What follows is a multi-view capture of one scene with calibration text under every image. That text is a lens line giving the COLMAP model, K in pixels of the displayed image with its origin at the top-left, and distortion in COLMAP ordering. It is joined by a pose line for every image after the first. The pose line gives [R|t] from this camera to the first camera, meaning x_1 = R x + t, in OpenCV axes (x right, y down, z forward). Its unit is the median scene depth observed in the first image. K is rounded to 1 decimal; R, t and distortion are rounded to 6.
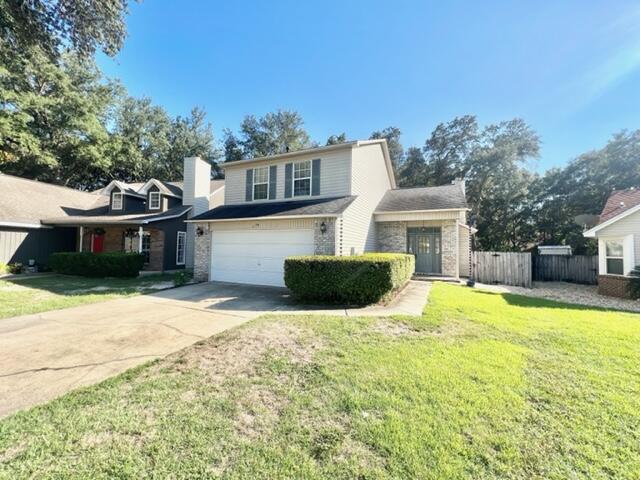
lens RADIAL K [[259.9, 0, 320.0], [0, 259.9, 240.0], [0, 0, 1]] dist [0.000039, -0.000027]
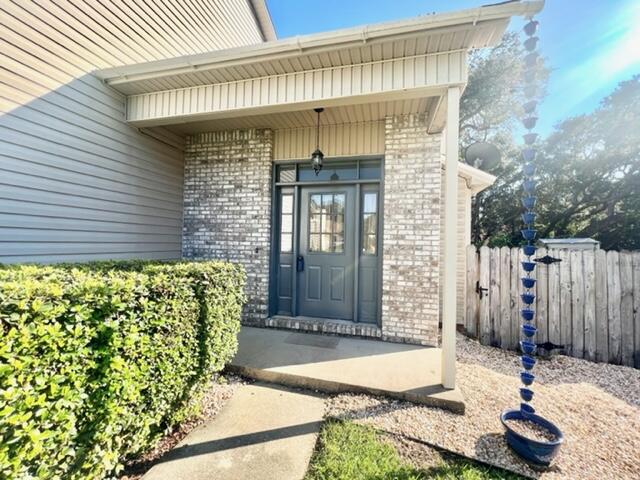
lens RADIAL K [[259.9, 0, 320.0], [0, 259.9, 240.0], [0, 0, 1]] dist [0.000039, -0.000027]
pose [[0.987046, 0.010167, 0.160113, 0.356843], [-0.014096, 0.999626, 0.023423, 0.031046], [-0.159815, -0.025376, 0.986821, 0.737773]]
